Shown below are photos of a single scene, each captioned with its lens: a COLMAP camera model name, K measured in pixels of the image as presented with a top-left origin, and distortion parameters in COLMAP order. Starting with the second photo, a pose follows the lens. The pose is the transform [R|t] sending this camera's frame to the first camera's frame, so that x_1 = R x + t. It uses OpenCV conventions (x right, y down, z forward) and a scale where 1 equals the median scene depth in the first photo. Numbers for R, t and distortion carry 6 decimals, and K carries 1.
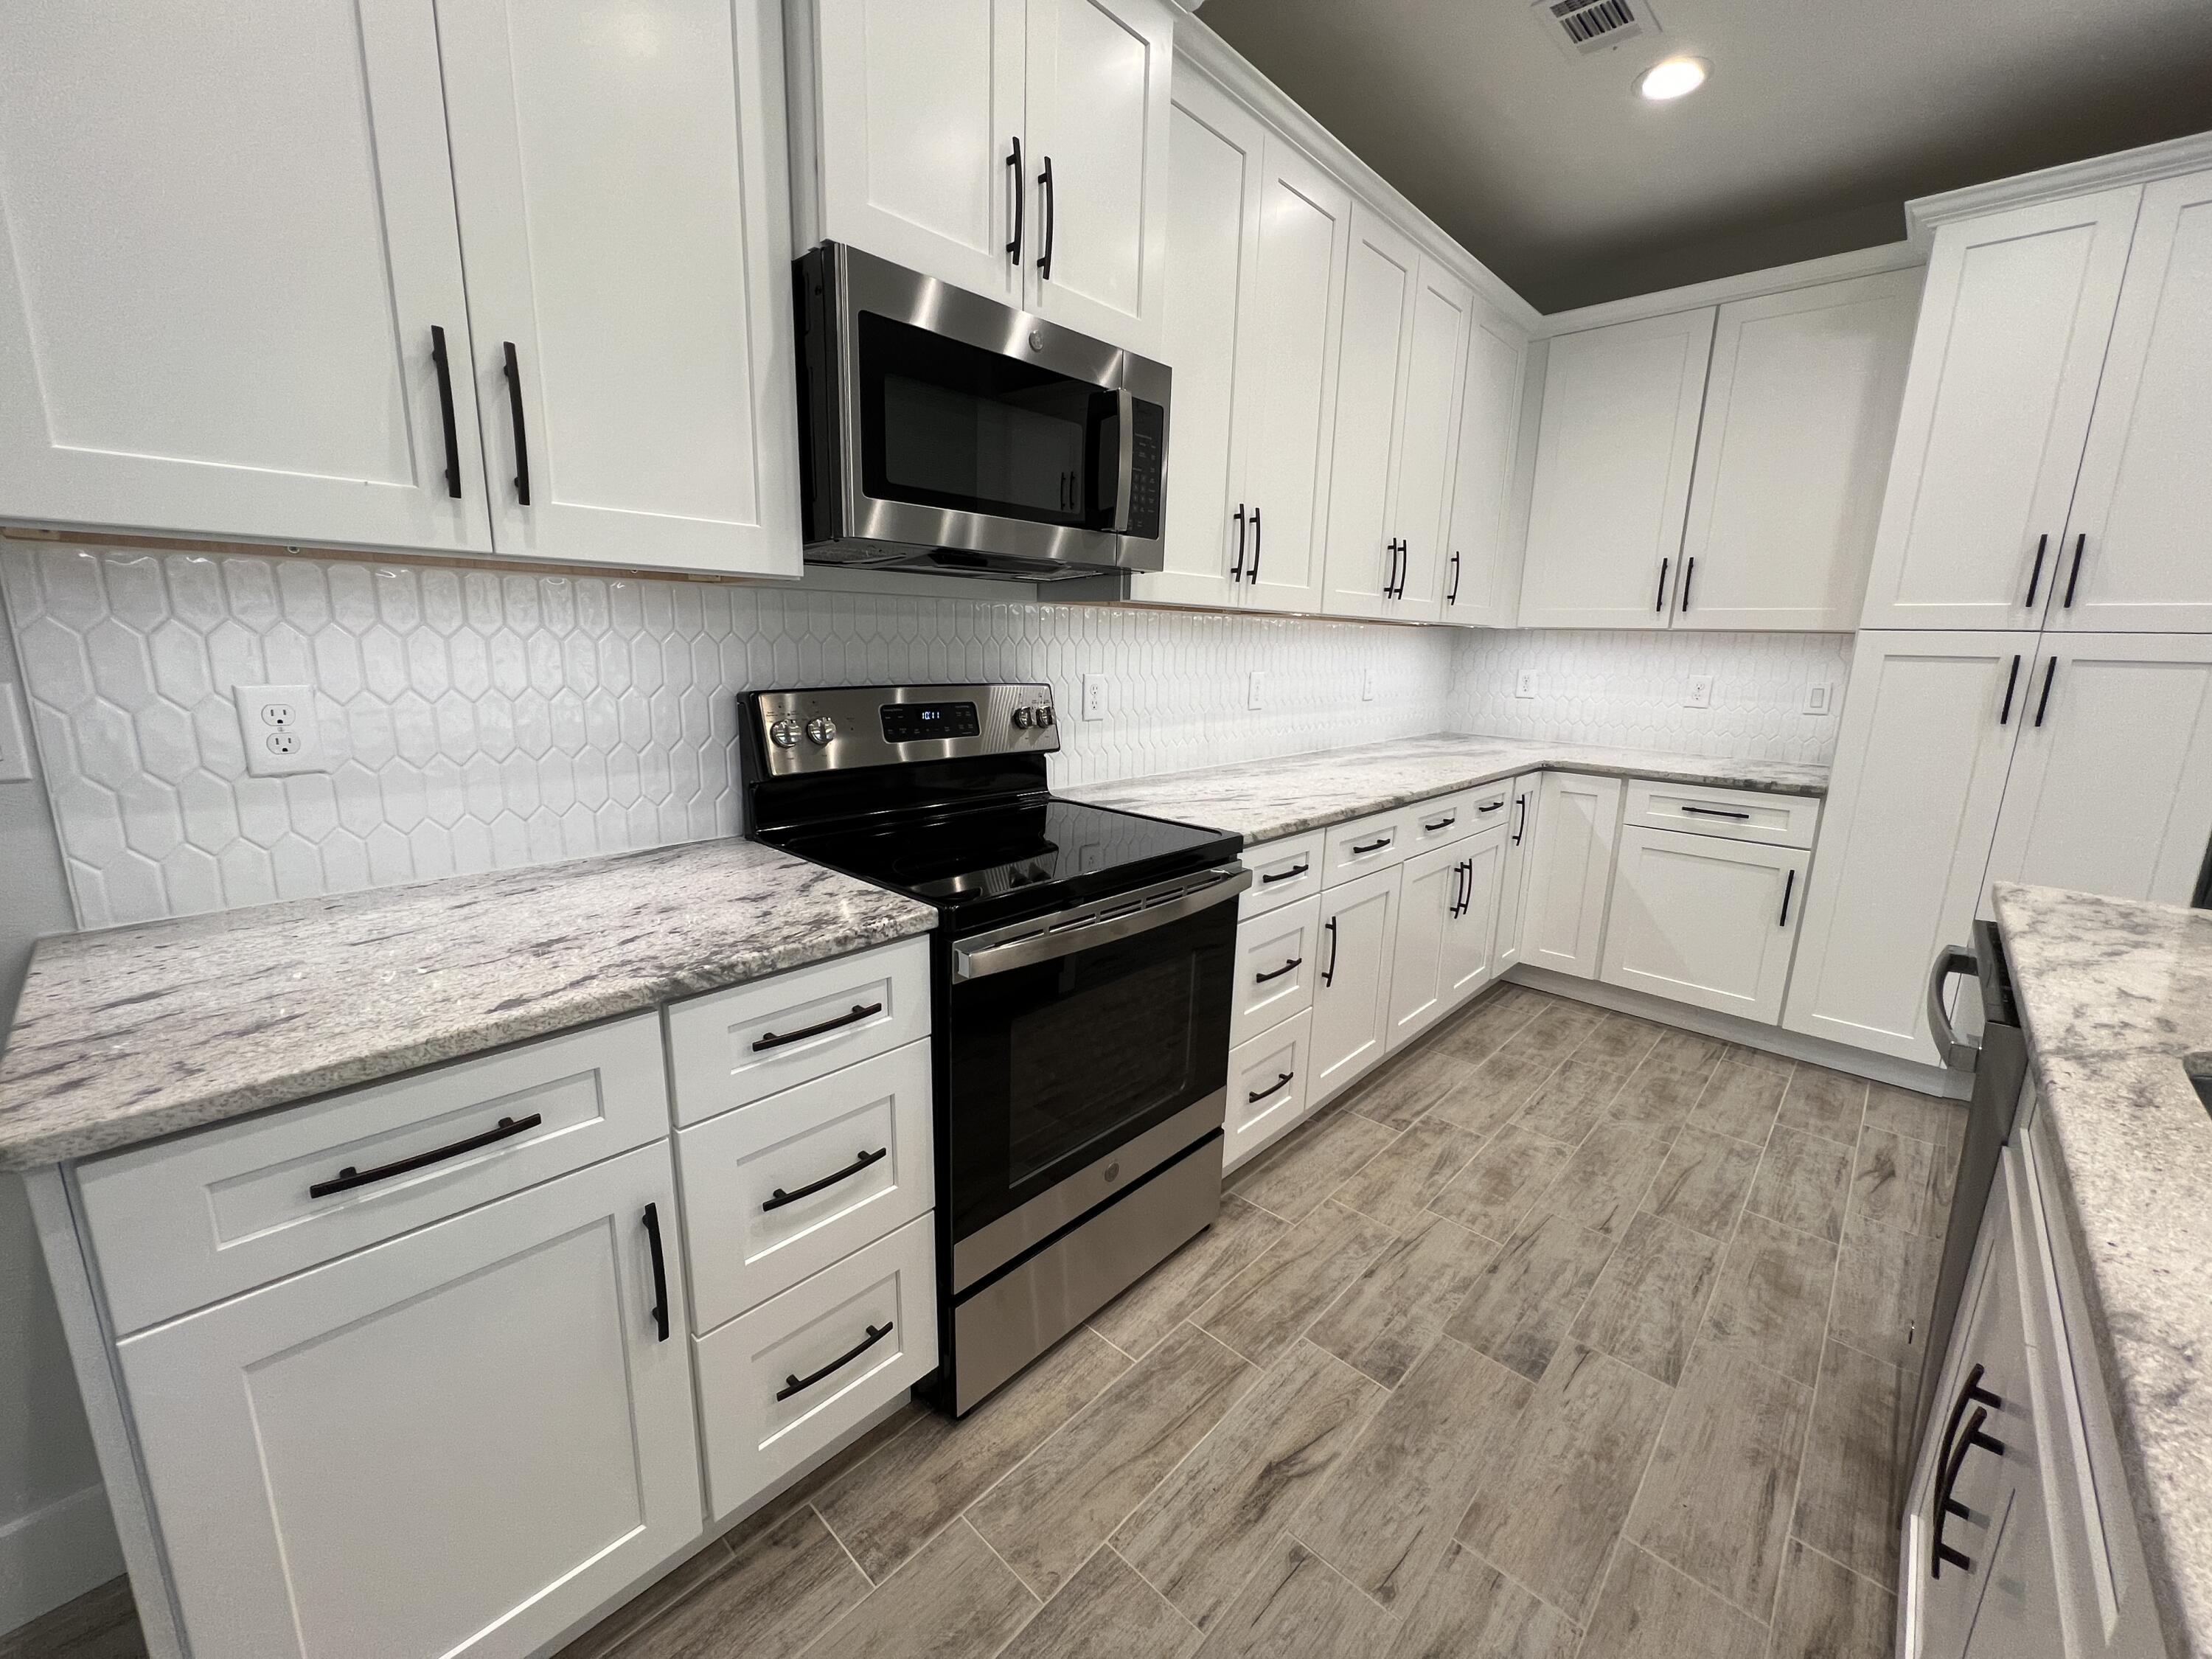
lens RADIAL K [[884.5, 0, 1101.9], [0, 884.5, 826.1], [0, 0, 1]] dist [-0.004458, 0.000469]
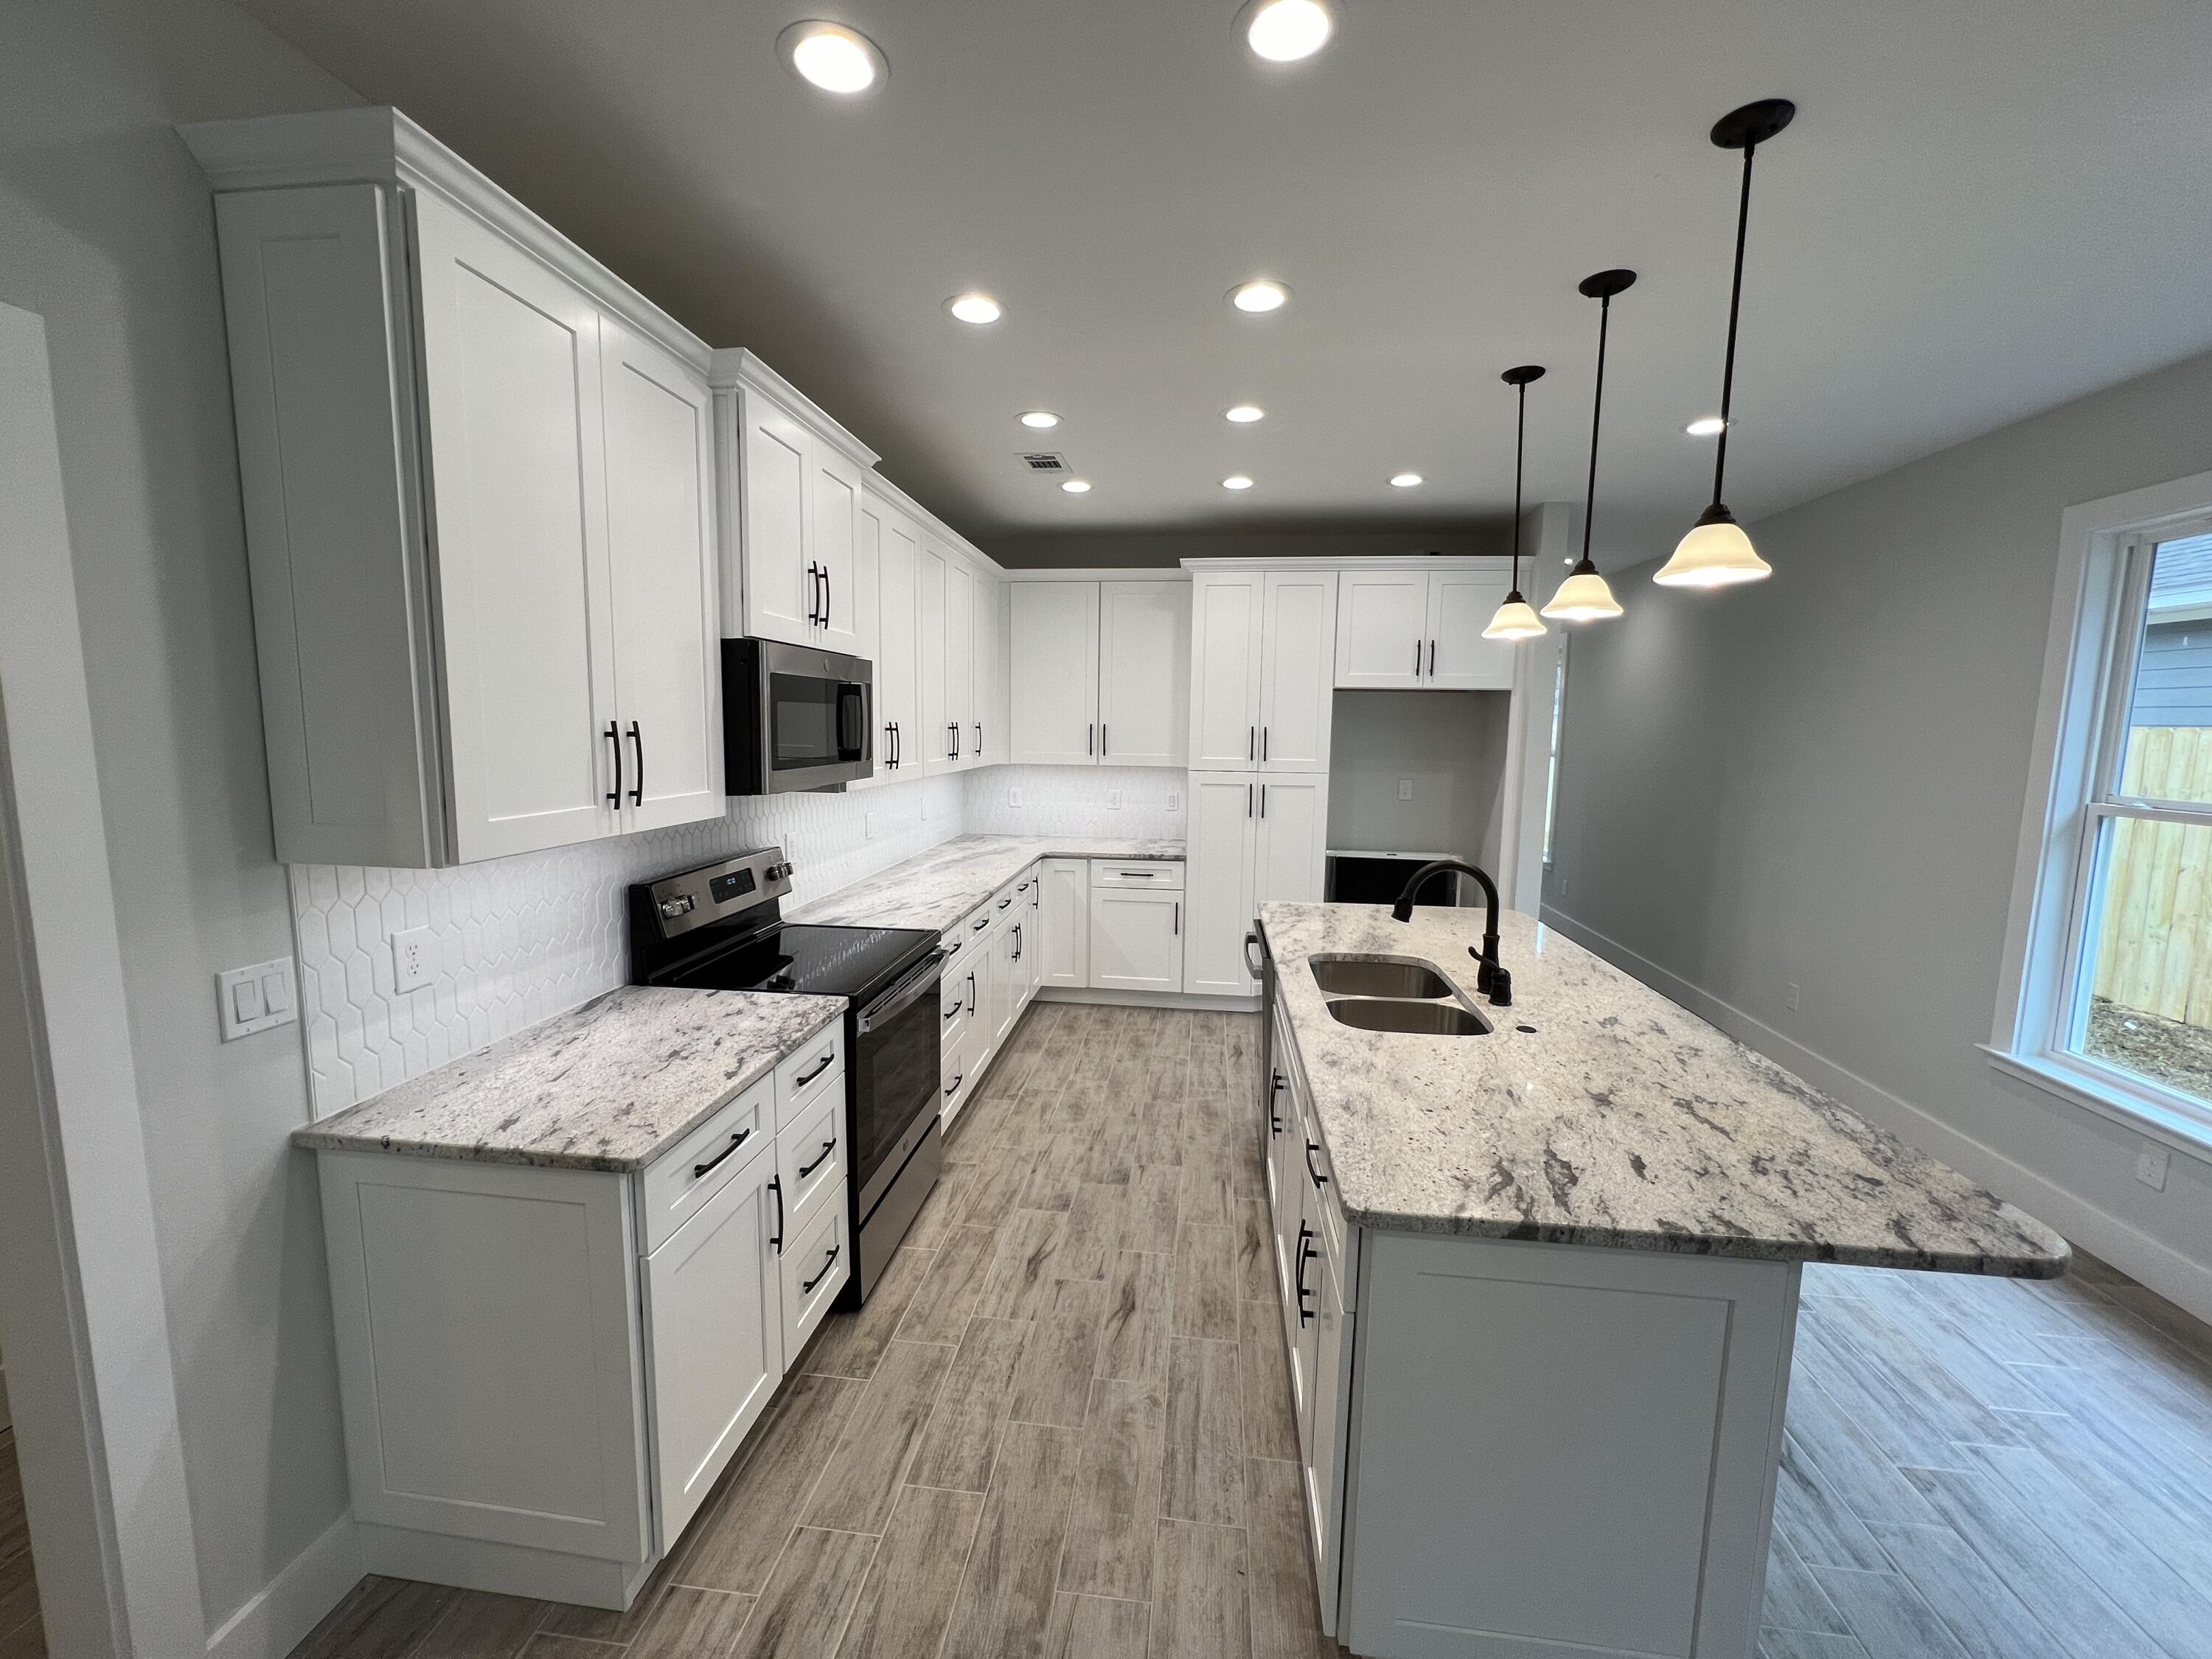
lens RADIAL K [[884.5, 0, 1102.0], [0, 884.5, 826.2], [0, 0, 1]] dist [-0.004458, 0.000469]
pose [[0.807033, -0.082141, 0.584765, -0.552169], [0.128148, 0.991040, -0.037648, -0.082569], [-0.576433, 0.105320, 0.810329, -0.558934]]
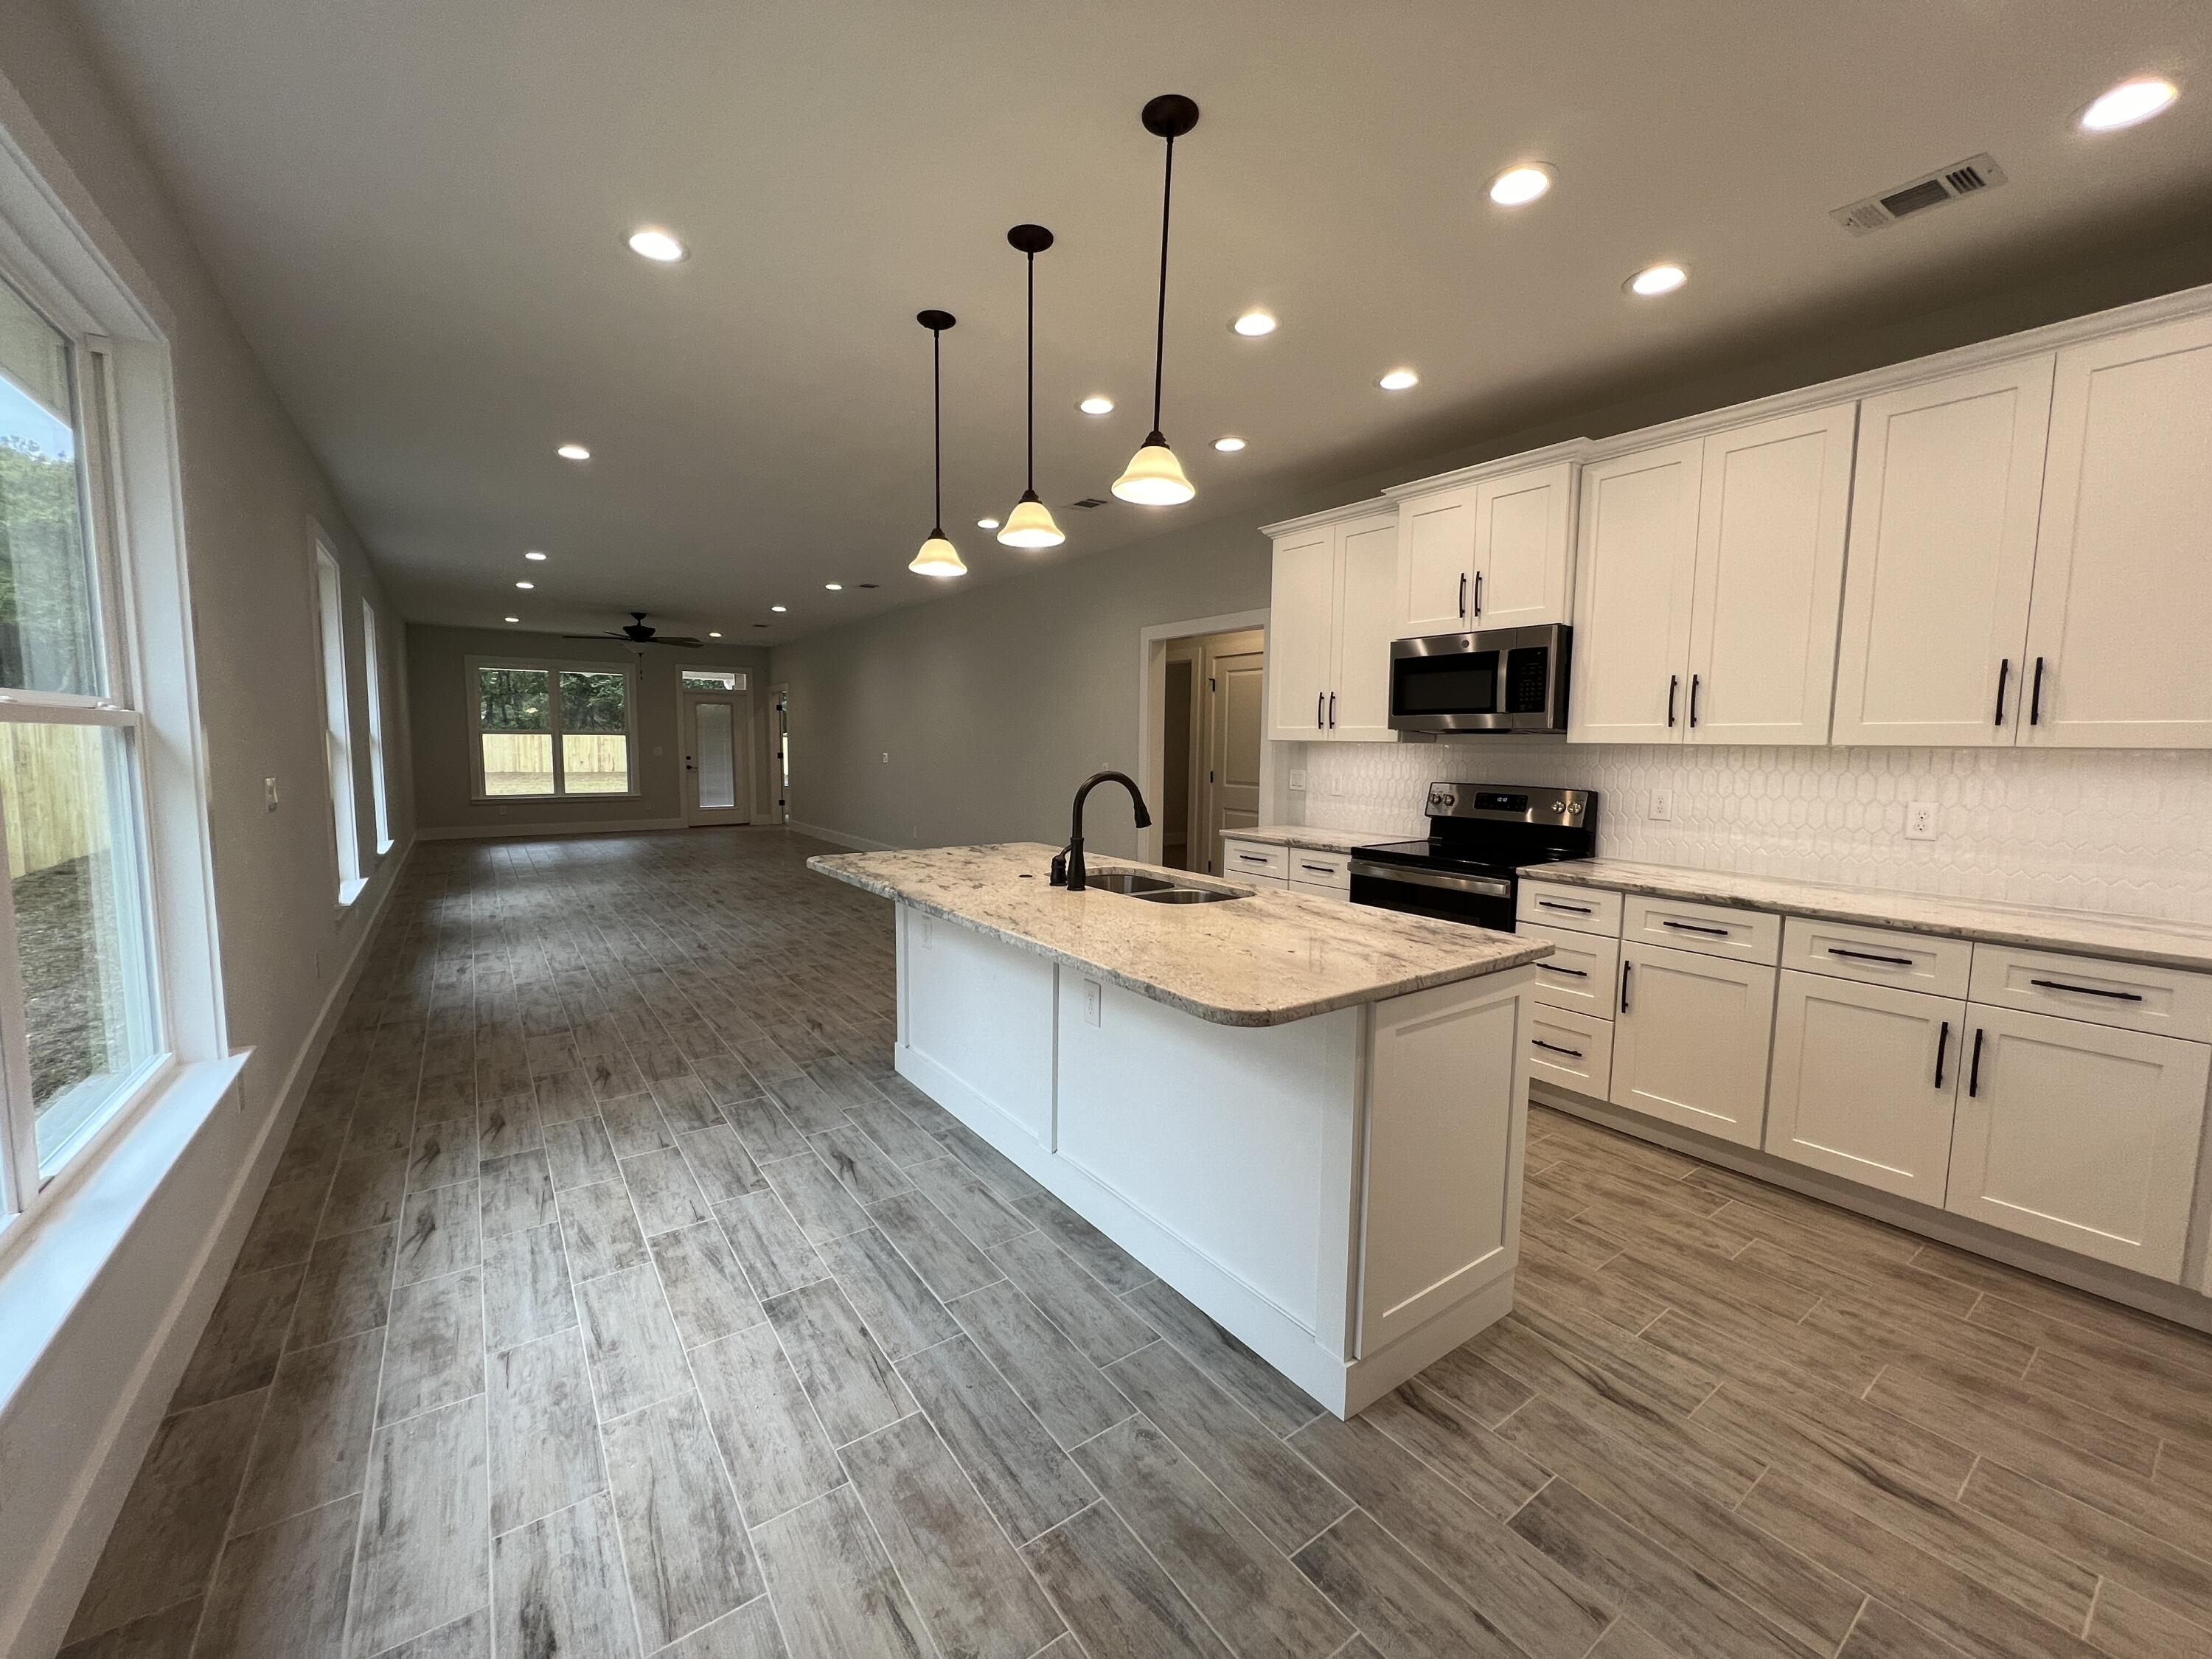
lens RADIAL K [[884.5, 0, 1101.4], [0, 884.5, 833.6], [0, 0, 1]] dist [-0.004458, 0.000469]
pose [[-0.193967, 0.075007, -0.978136, 2.076482], [-0.220524, 0.968220, 0.117977, -0.085429], [0.955900, 0.238587, -0.171262, 0.469406]]
